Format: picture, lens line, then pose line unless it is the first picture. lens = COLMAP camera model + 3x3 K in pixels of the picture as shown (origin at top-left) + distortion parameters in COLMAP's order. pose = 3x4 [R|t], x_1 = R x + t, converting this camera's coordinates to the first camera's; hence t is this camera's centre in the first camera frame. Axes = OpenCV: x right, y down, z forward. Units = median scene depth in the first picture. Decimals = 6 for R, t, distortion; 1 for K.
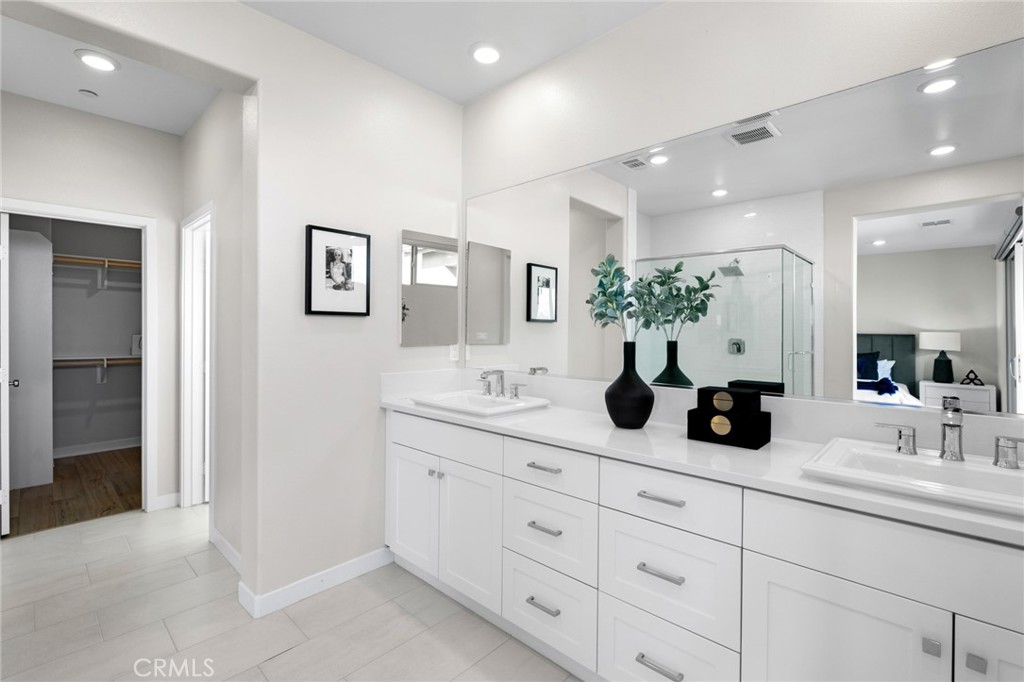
lens RADIAL K [[453.7, 0, 507.6], [0, 453.7, 337.4], [0, 0, 1]] dist [-0.001226, 0.000306]
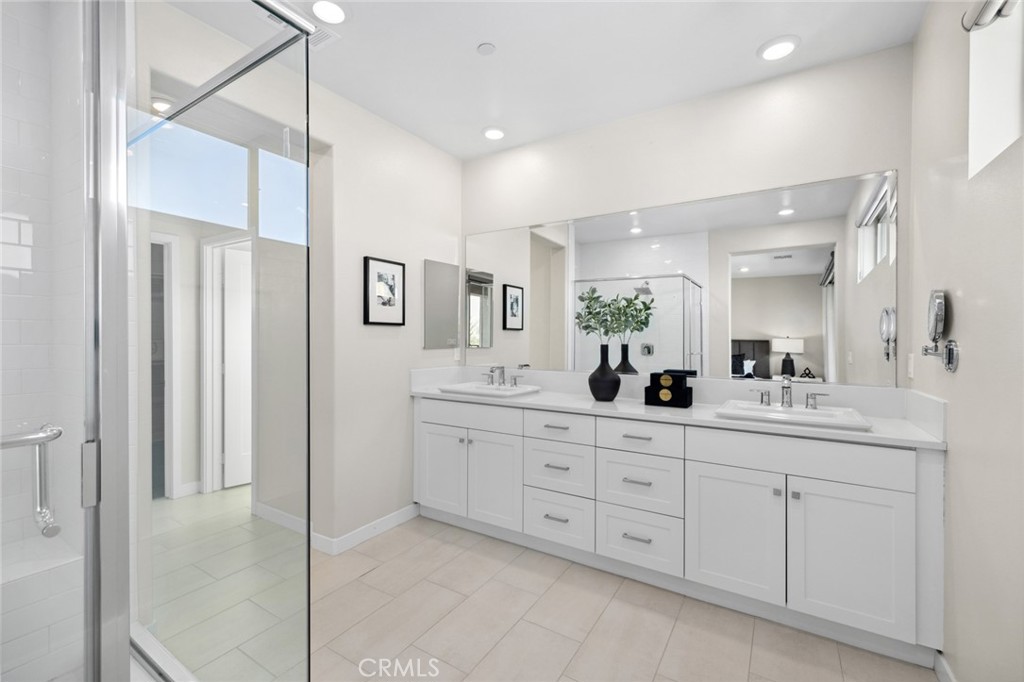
lens RADIAL K [[422.2, 0, 512.0], [0, 422.2, 341.0], [0, 0, 1]] dist [0.015388, -0.000061]
pose [[0.982504, -0.000142, 0.186241, -0.228729], [0.000960, 0.999990, -0.004302, 0.002812], [-0.186238, 0.004406, 0.982495, -0.254773]]
